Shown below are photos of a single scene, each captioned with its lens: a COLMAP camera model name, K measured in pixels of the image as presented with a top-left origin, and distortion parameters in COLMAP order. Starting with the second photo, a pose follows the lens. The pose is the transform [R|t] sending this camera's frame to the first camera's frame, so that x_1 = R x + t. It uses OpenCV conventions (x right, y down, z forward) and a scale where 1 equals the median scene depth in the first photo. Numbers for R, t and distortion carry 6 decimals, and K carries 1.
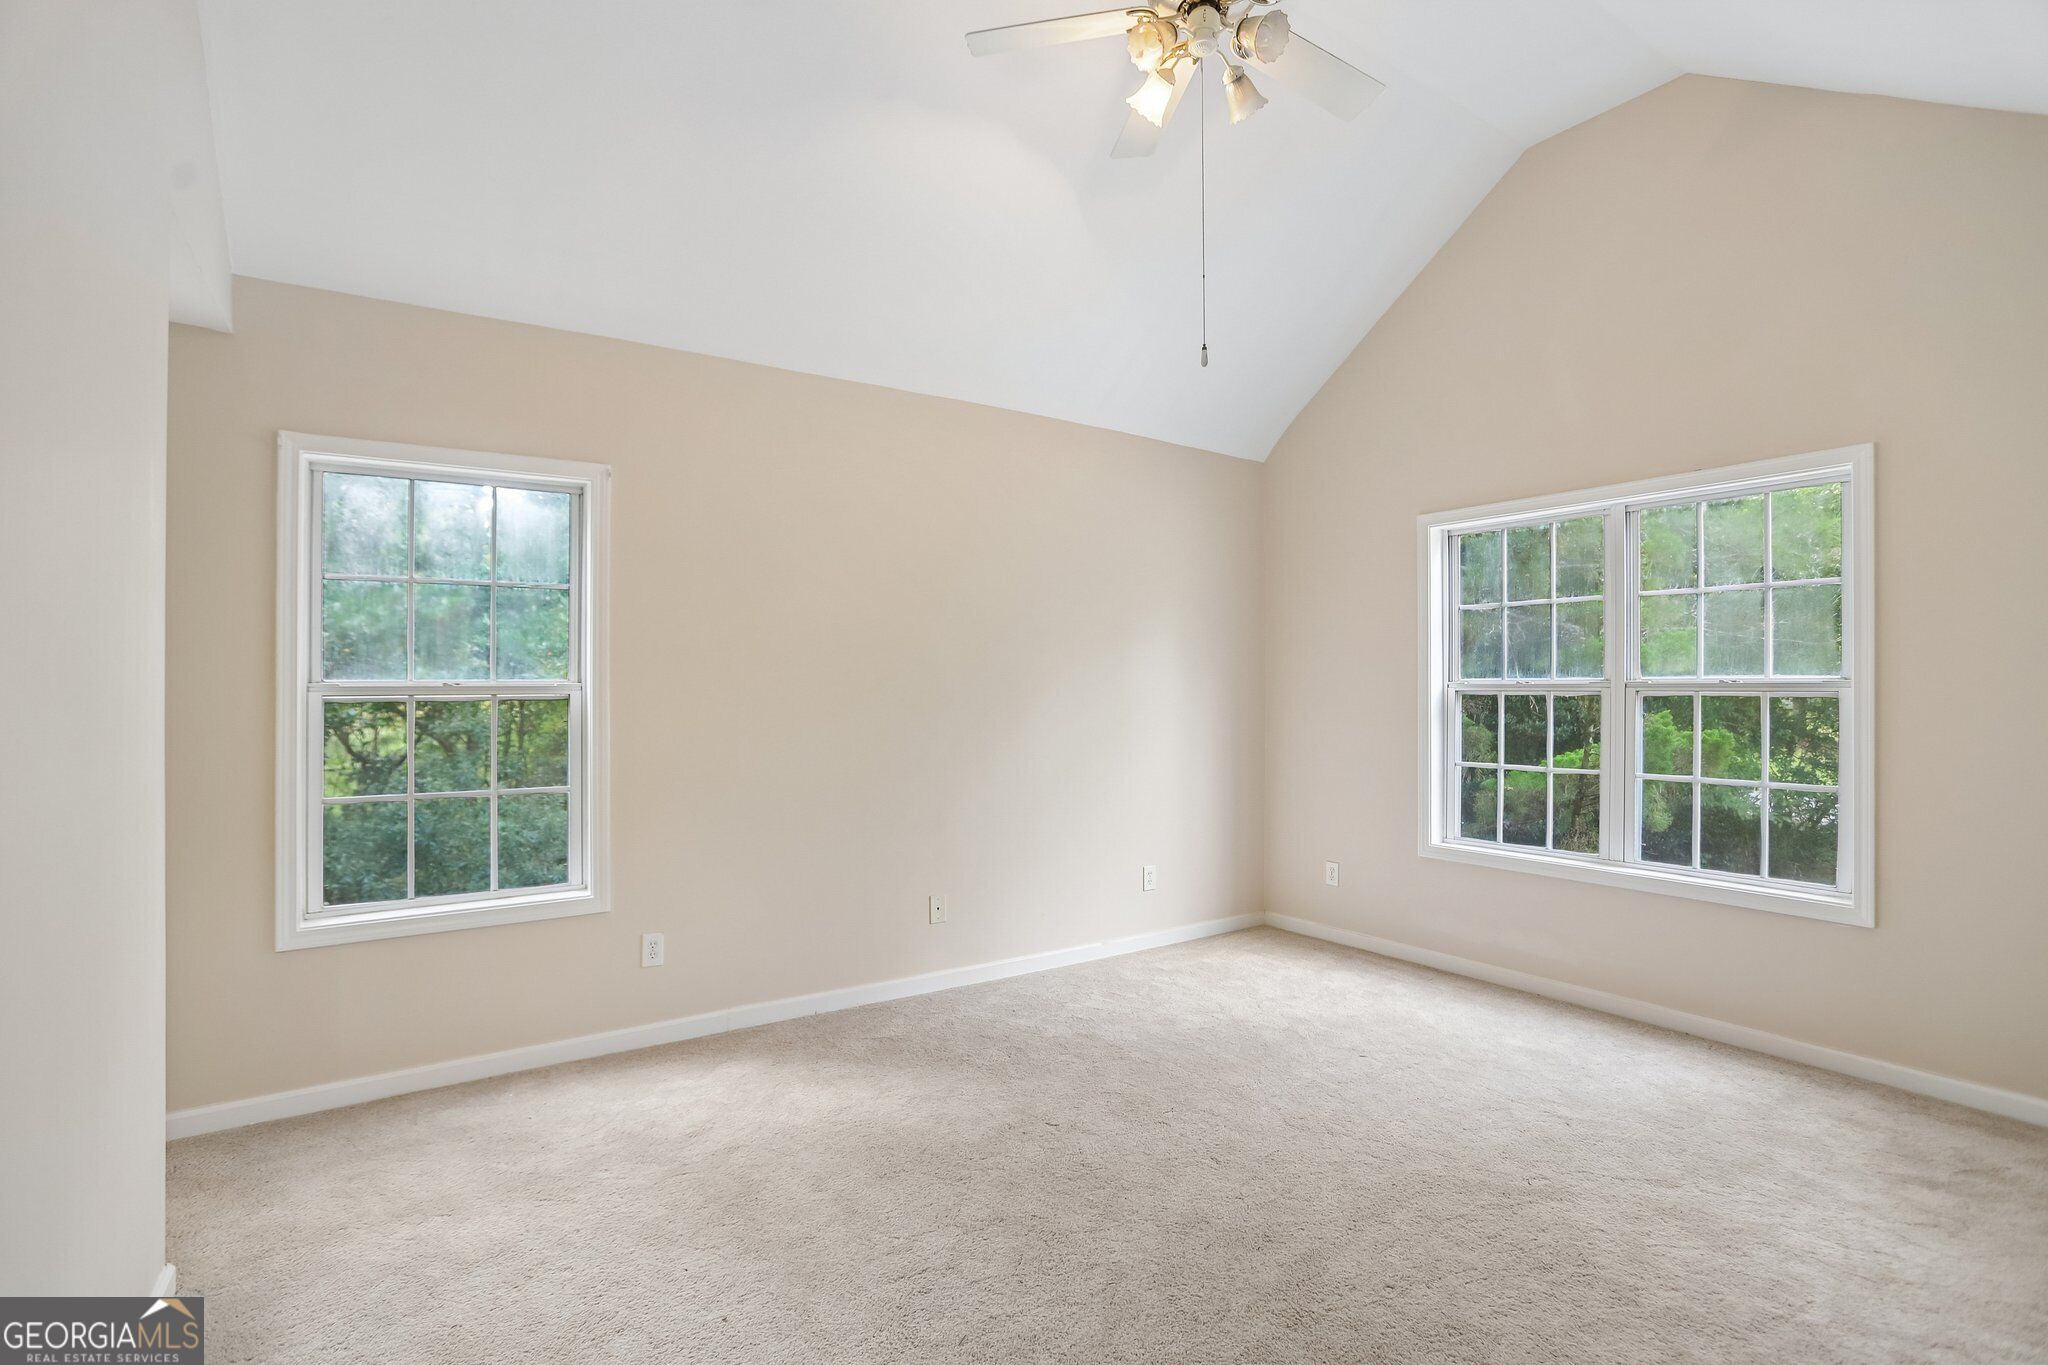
lens RADIAL K [[961.7, 0, 1016.5], [0, 961.7, 685.7], [0, 0, 1]] dist [-0.031982, 0.001031]
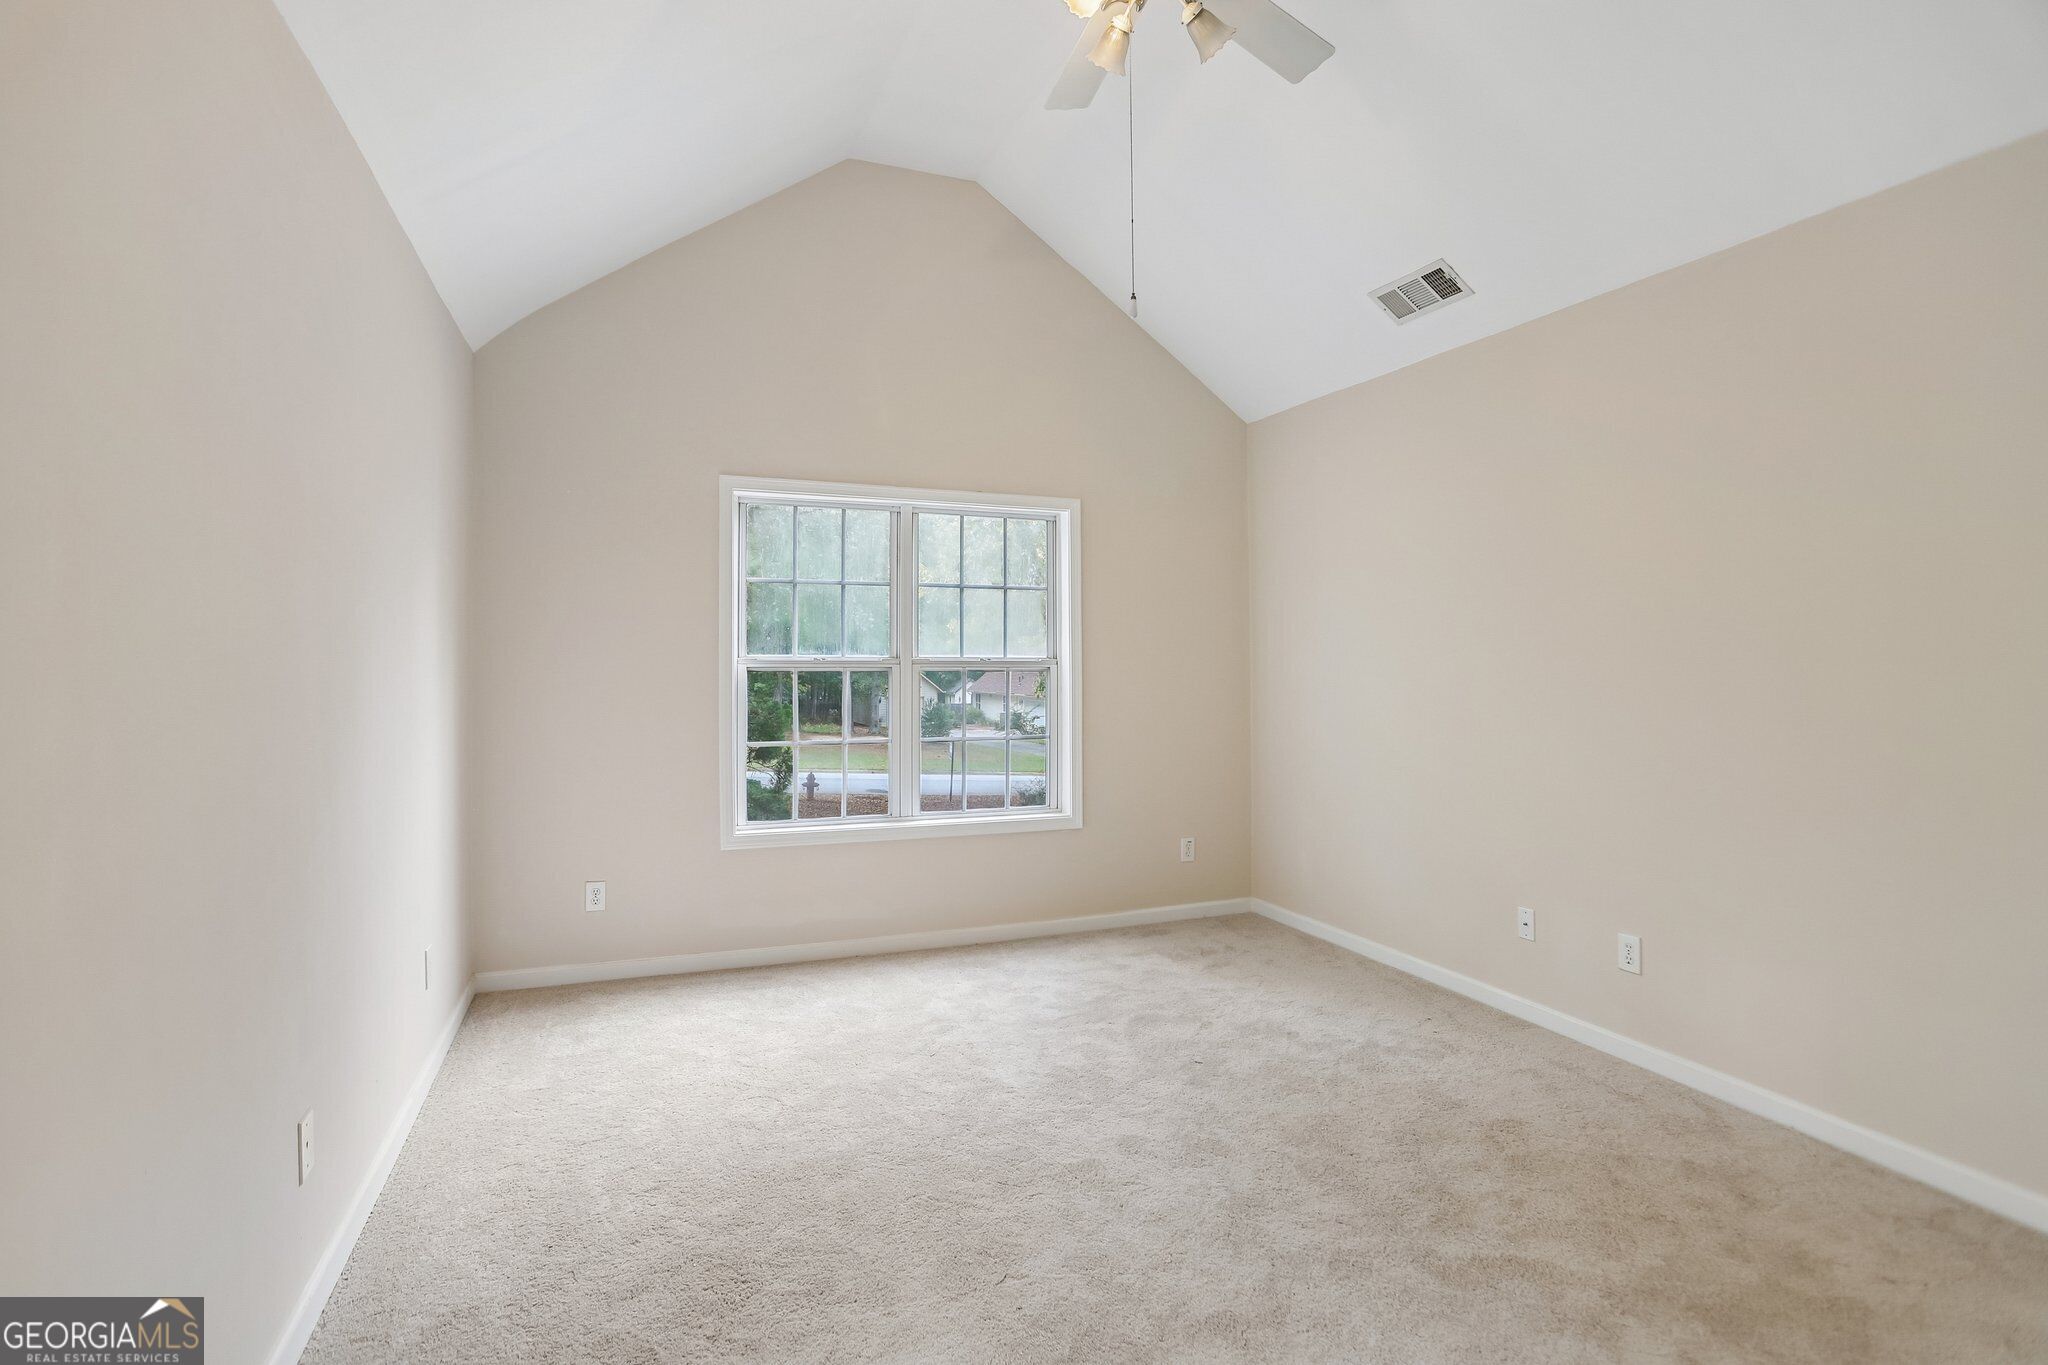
lens RADIAL K [[961.7, 0, 1030.5], [0, 961.7, 654.5], [0, 0, 1]] dist [-0.031982, 0.001031]
pose [[0.203014, 0.012089, 0.979101, -0.431237], [-0.005996, 0.999920, -0.011103, 0.001426], [-0.979157, -0.003616, 0.203071, 0.556798]]
